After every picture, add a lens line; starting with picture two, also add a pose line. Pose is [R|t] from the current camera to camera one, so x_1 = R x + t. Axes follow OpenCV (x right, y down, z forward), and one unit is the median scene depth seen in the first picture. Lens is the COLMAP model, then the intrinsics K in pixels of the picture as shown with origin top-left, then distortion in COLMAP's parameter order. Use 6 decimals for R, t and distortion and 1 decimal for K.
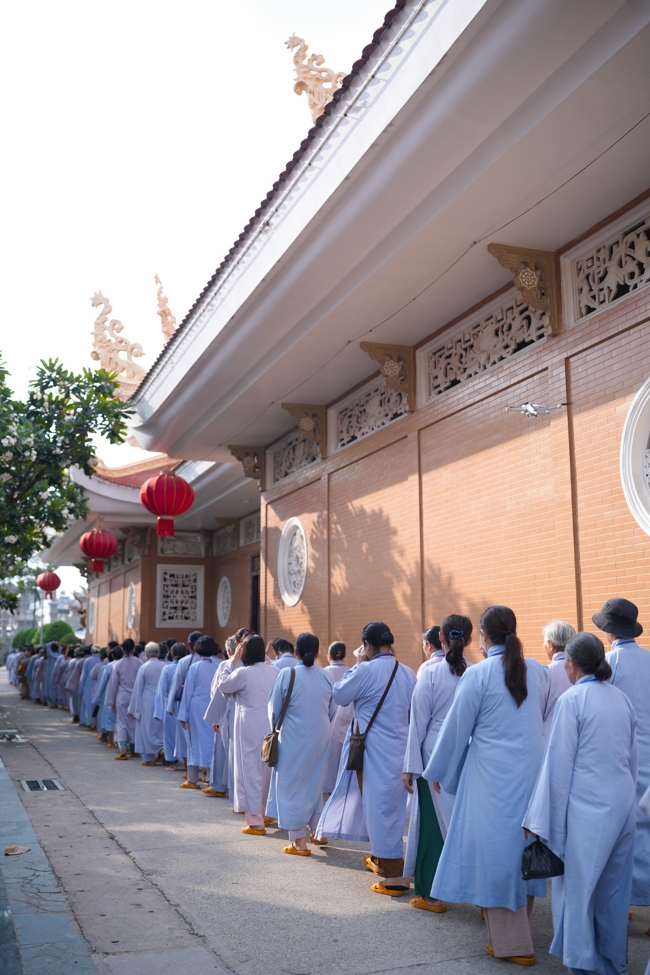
lens RADIAL K [[977.5, 0, 325.1], [0, 977.5, 489.0], [0, 0, 1]] dist [-0.047225, 0.000000]
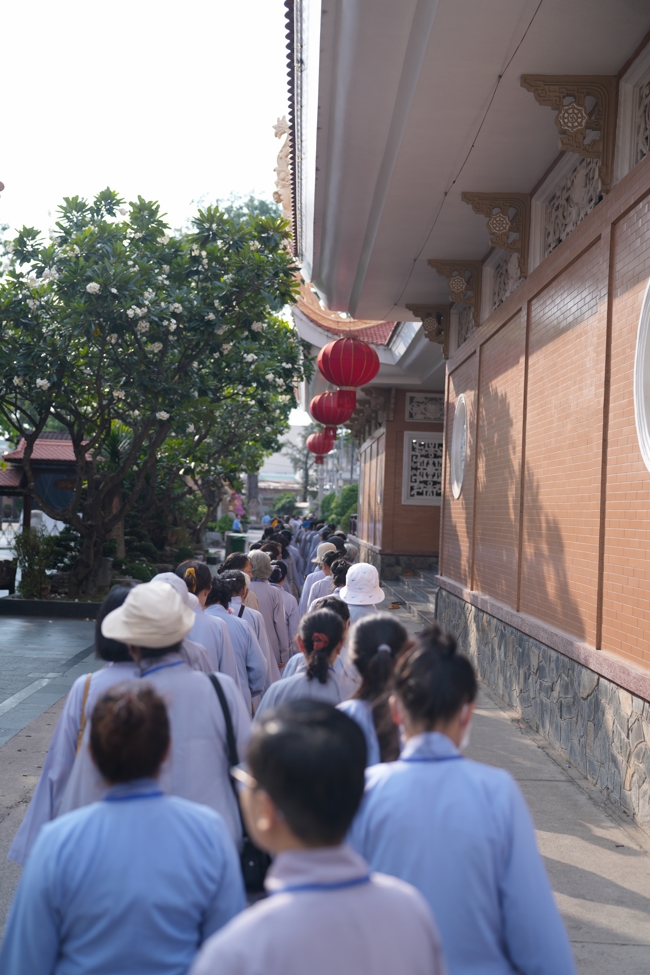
lens RADIAL K [[1179.3, 0, 325.0], [0, 1179.3, 483.9], [0, 0, 1]] dist [0.127610, 0.000000]
pose [[0.942219, 0.030728, -0.333587, 0.174862], [0.015735, 0.990626, 0.135696, -0.029992], [0.334629, -0.133104, 0.932902, 0.002041]]
